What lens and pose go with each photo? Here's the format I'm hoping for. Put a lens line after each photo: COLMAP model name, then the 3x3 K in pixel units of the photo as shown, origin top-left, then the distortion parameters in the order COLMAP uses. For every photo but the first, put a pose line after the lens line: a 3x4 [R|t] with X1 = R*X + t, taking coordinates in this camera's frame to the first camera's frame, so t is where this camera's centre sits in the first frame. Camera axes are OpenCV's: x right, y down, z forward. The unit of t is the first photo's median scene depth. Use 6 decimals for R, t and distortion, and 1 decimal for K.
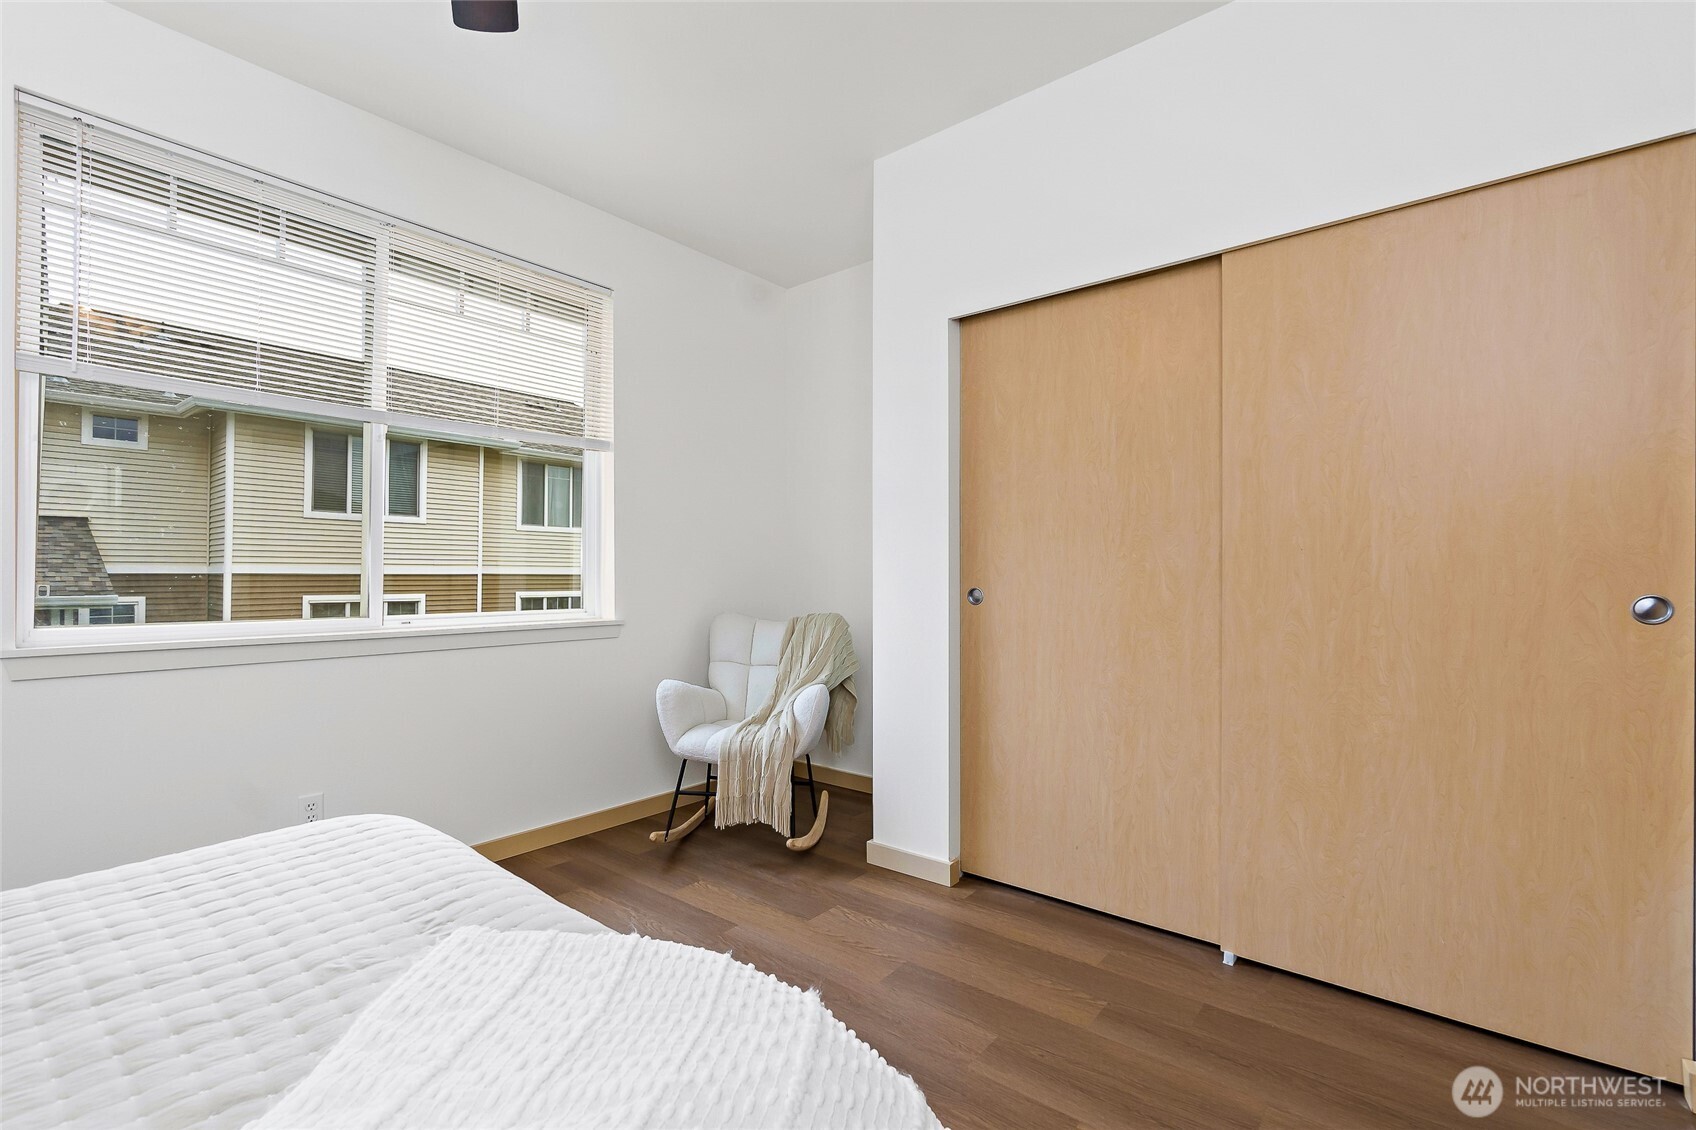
lens RADIAL K [[722.2, 0, 848.0], [0, 722.2, 565.0], [0, 0, 1]] dist [-0.002096, -0.000080]
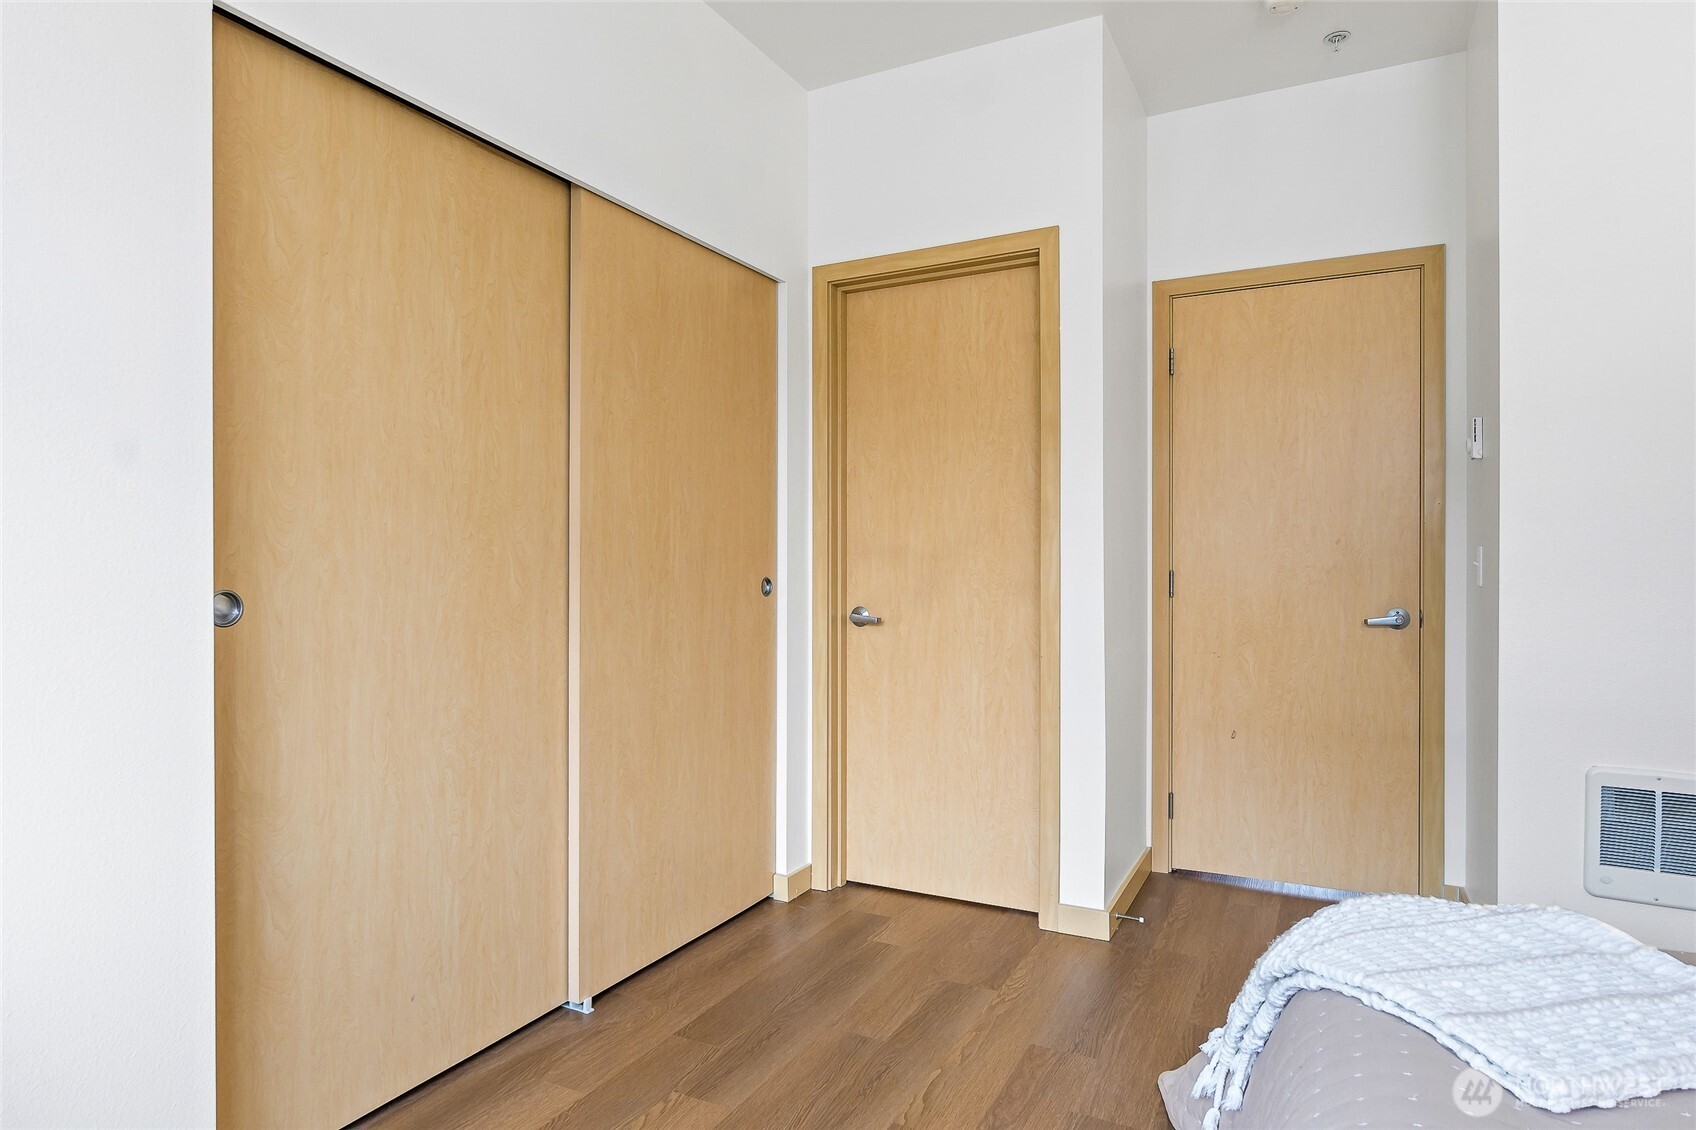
lens RADIAL K [[952.4, 0, 843.0], [0, 952.4, 548.1], [0, 0, 1]] dist [-0.002672, -0.000534]
pose [[-0.210369, 0.005789, 0.977605, -0.579681], [-0.025069, 0.999622, -0.011314, 0.000142], [-0.977301, -0.026888, -0.210144, 0.835016]]
